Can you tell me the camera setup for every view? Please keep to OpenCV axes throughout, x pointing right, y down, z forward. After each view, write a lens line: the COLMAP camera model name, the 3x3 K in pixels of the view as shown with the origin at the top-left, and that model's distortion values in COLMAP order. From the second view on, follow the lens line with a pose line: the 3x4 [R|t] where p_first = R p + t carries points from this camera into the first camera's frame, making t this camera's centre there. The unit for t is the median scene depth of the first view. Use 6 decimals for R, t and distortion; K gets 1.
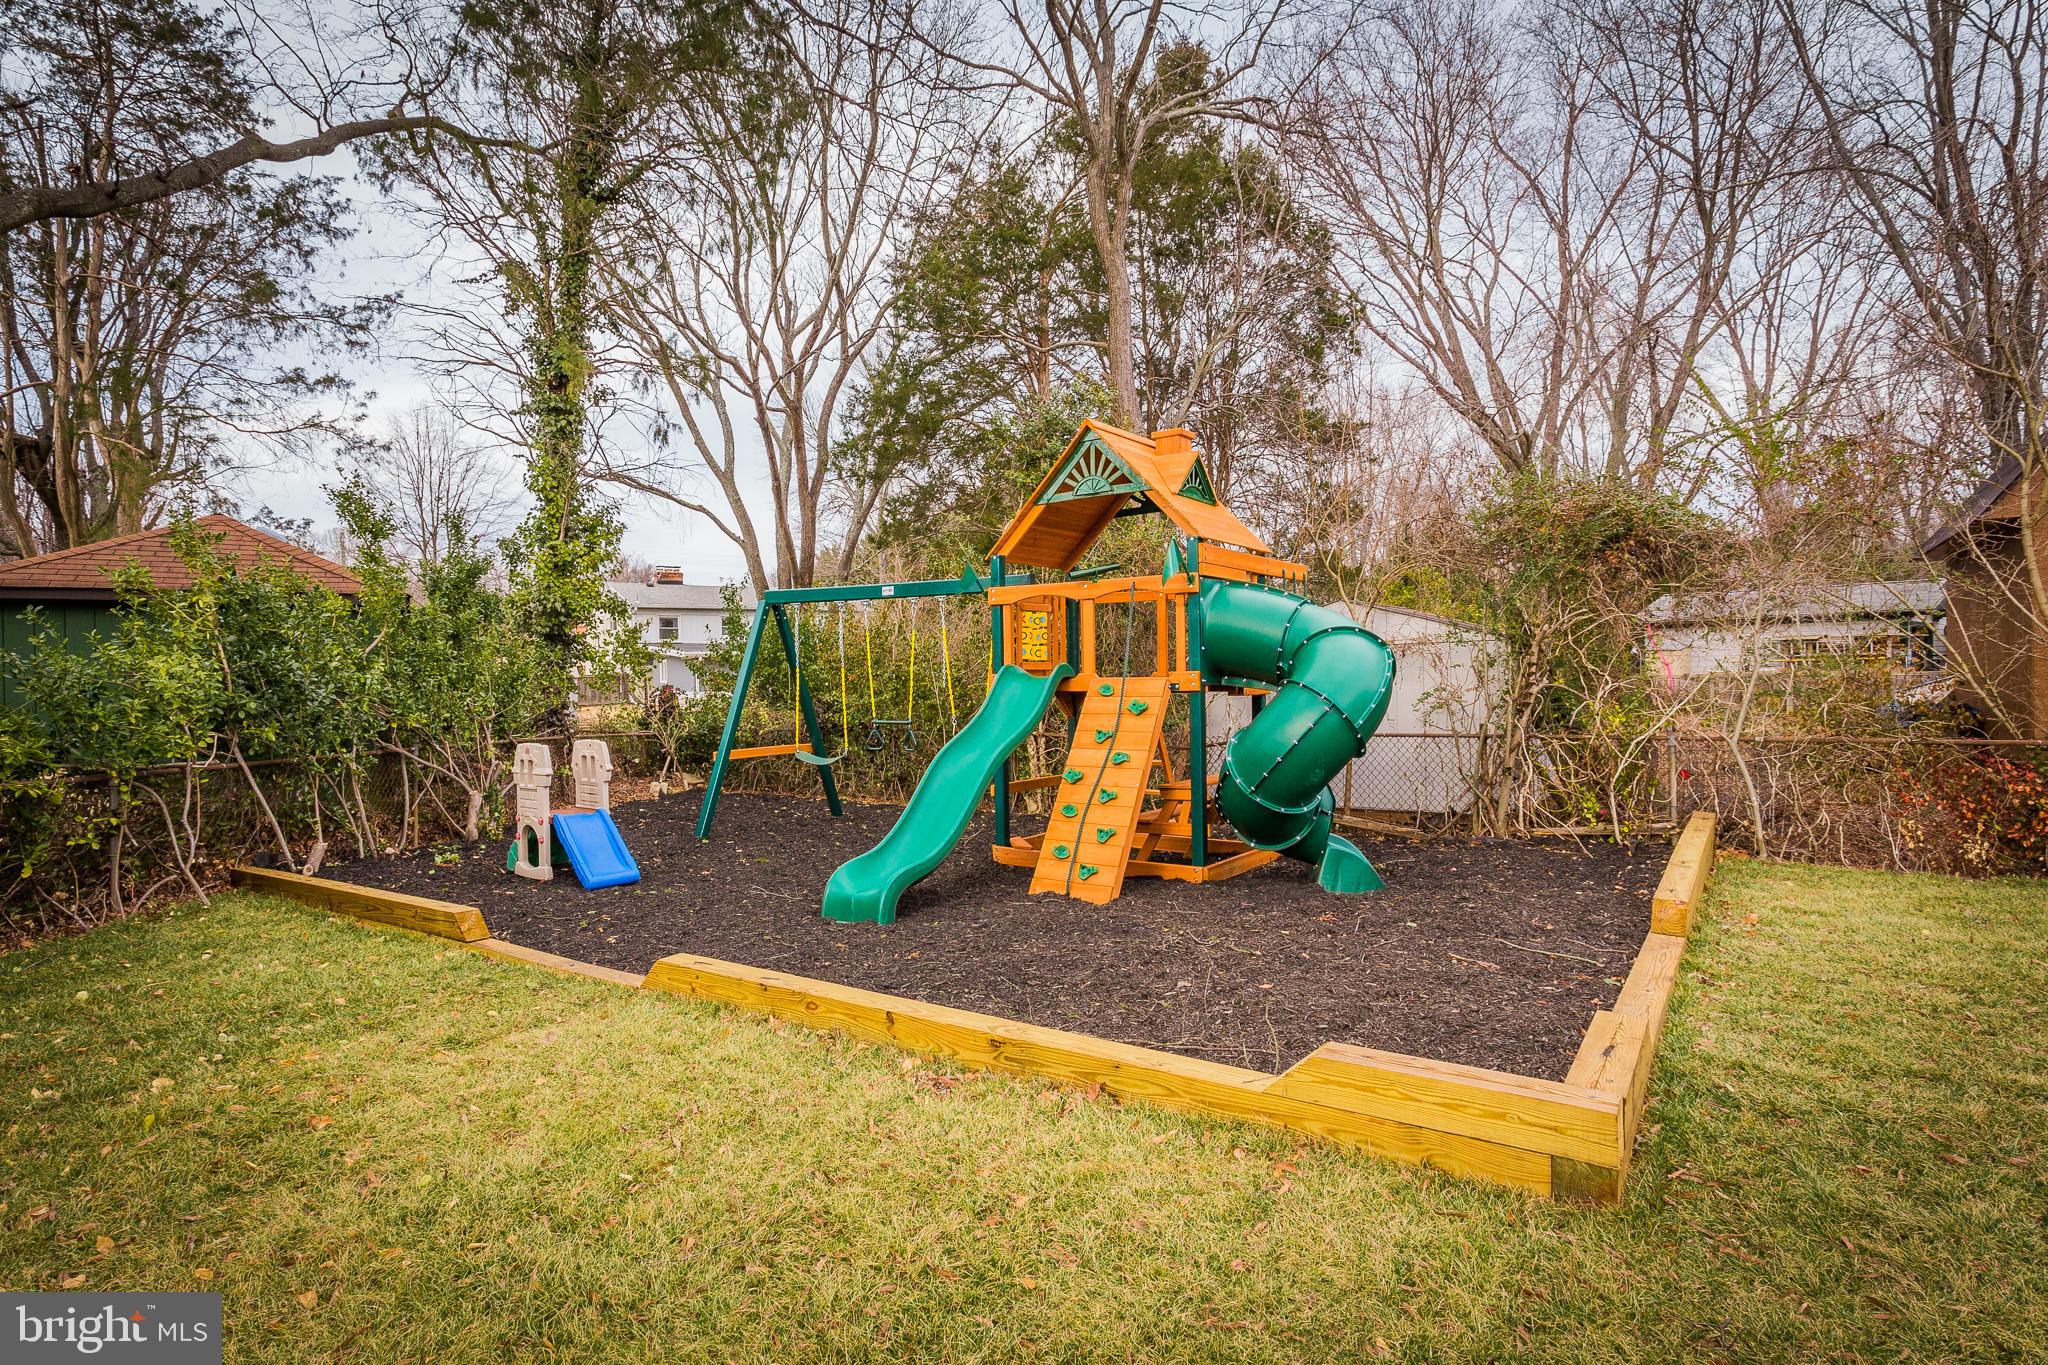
lens RADIAL K [[1003.0, 0, 1023.0], [0, 1003.0, 684.1], [0, 0, 1]] dist [-0.000831, -0.000158]
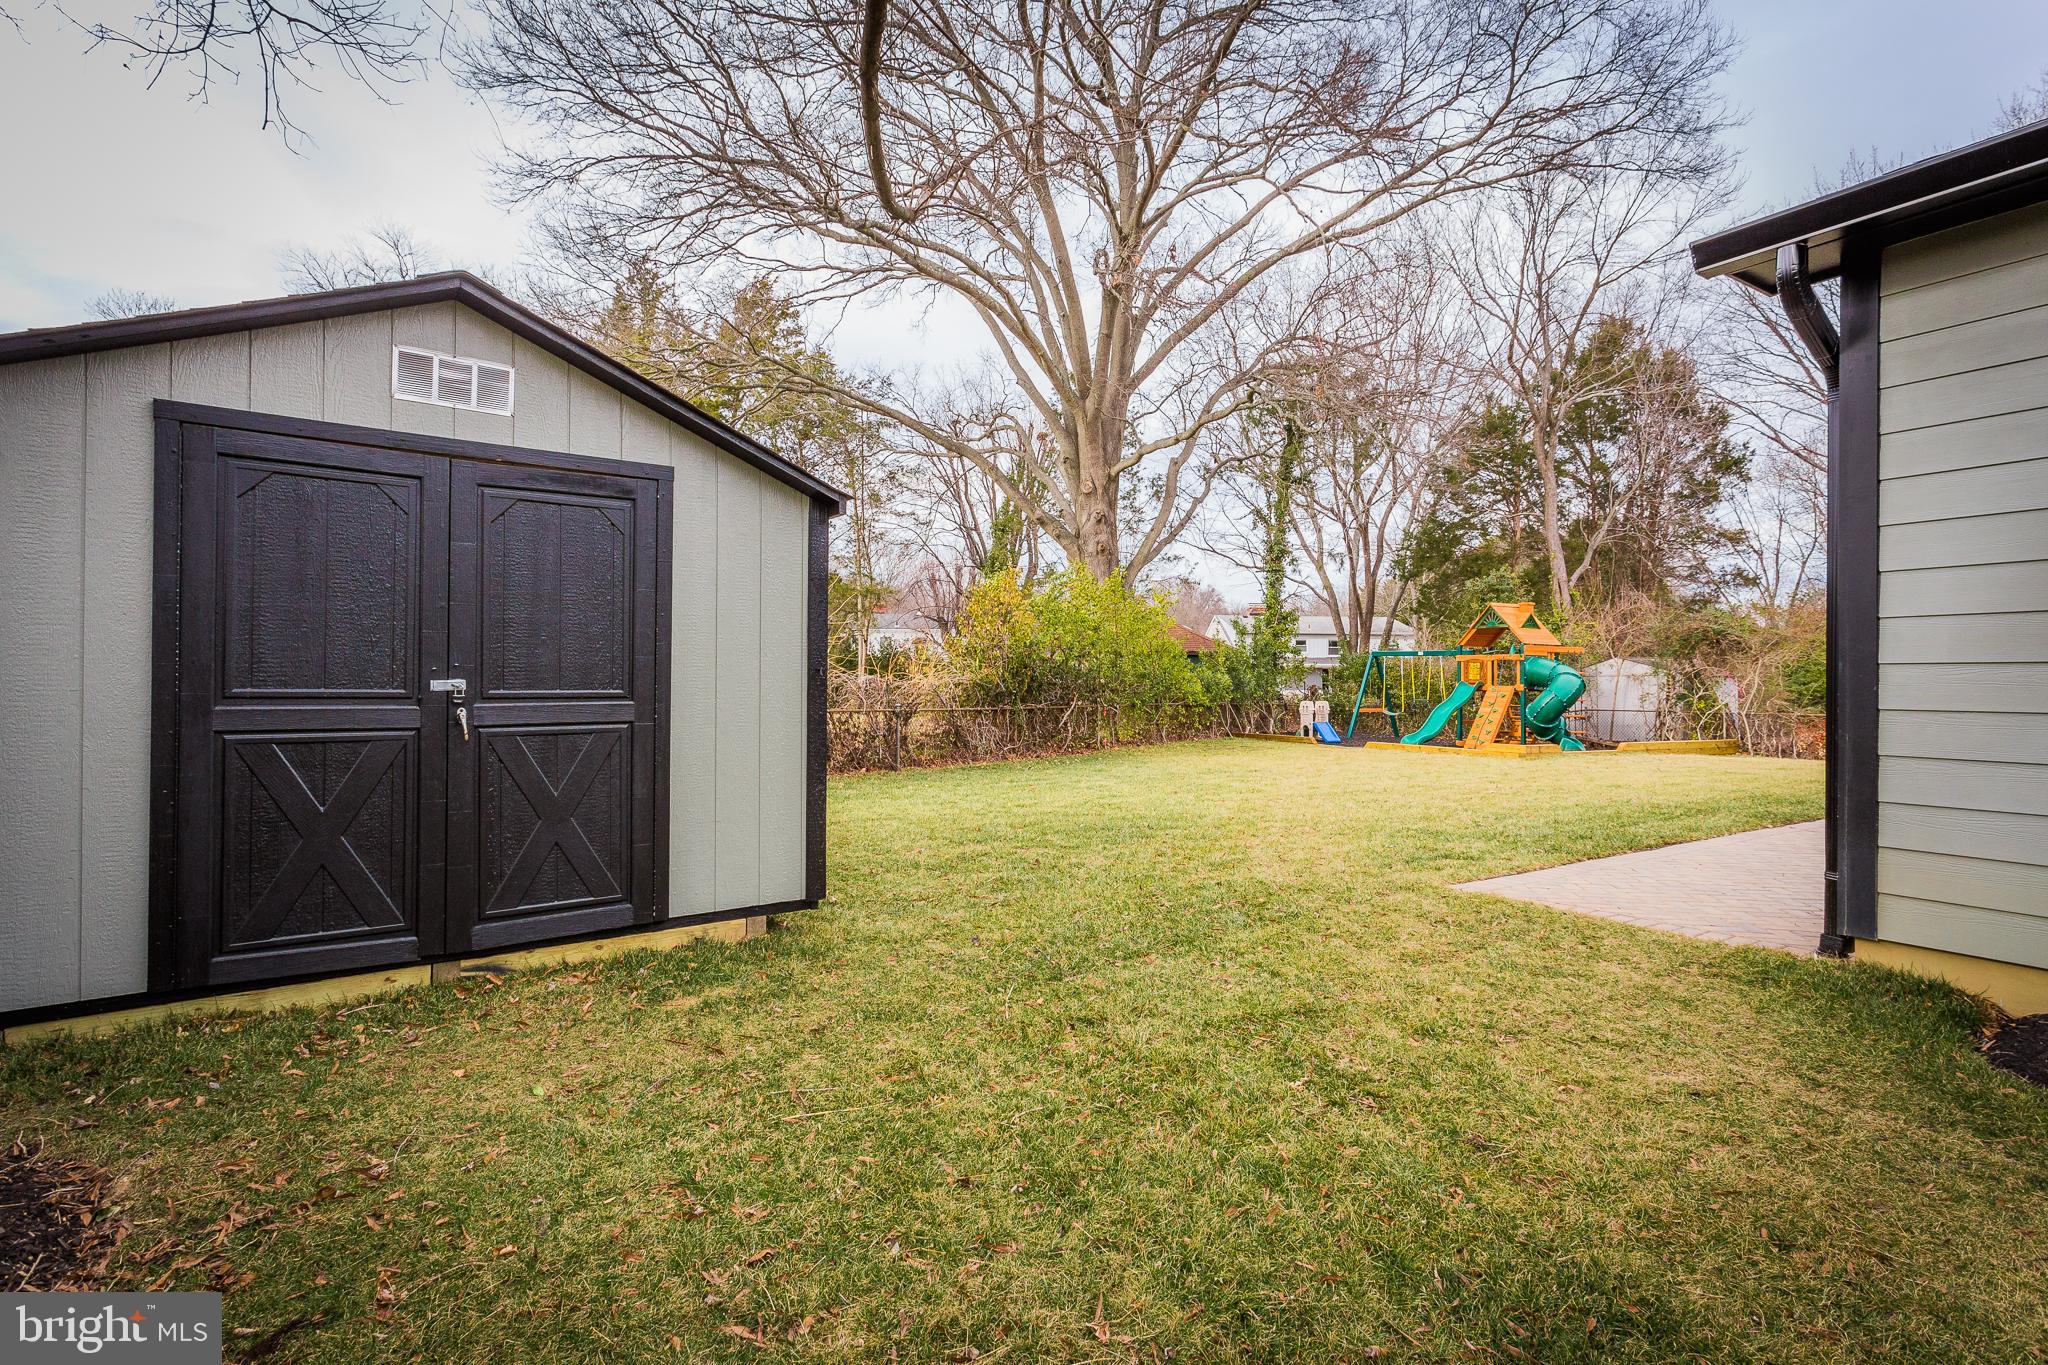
lens RADIAL K [[1003.0, 0, 1007.6], [0, 1003.0, 672.4], [0, 0, 1]] dist [-0.000831, -0.000158]
pose [[0.867124, 0.017727, -0.497777, 0.230103], [-0.025024, 0.999655, -0.007992, 0.010630], [0.497463, 0.019387, 0.867268, -1.774457]]
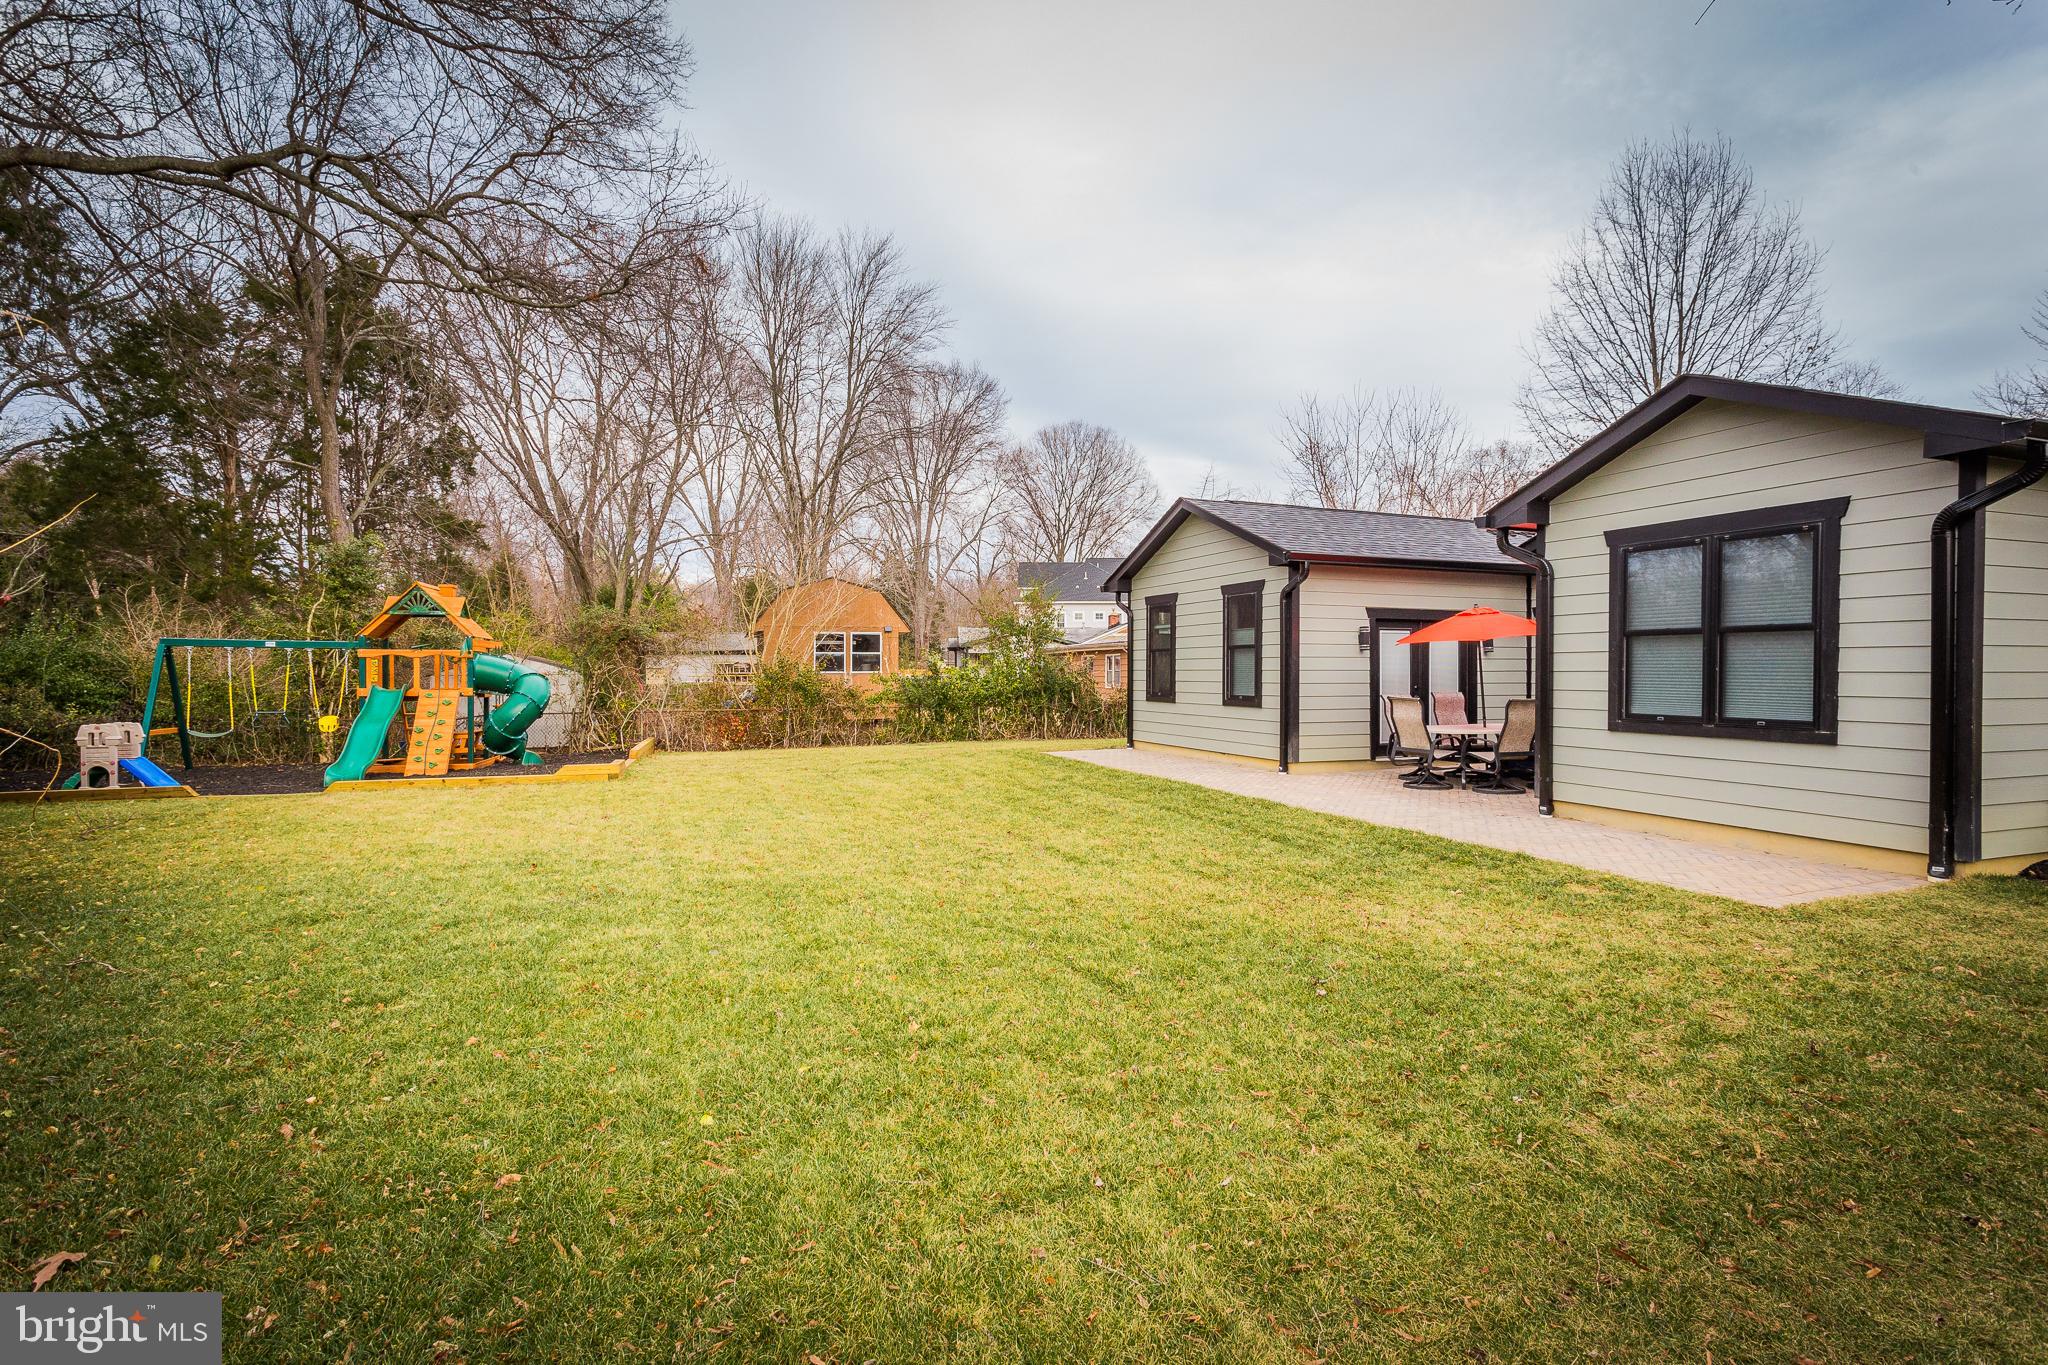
lens RADIAL K [[1003.0, 0, 1008.5], [0, 1003.0, 680.8], [0, 0, 1]] dist [-0.000831, -0.000158]
pose [[0.629596, 0.008063, 0.776881, -0.648768], [-0.002886, 0.999964, -0.008039, -0.009522], [-0.776917, 0.002819, 0.629597, -1.146612]]
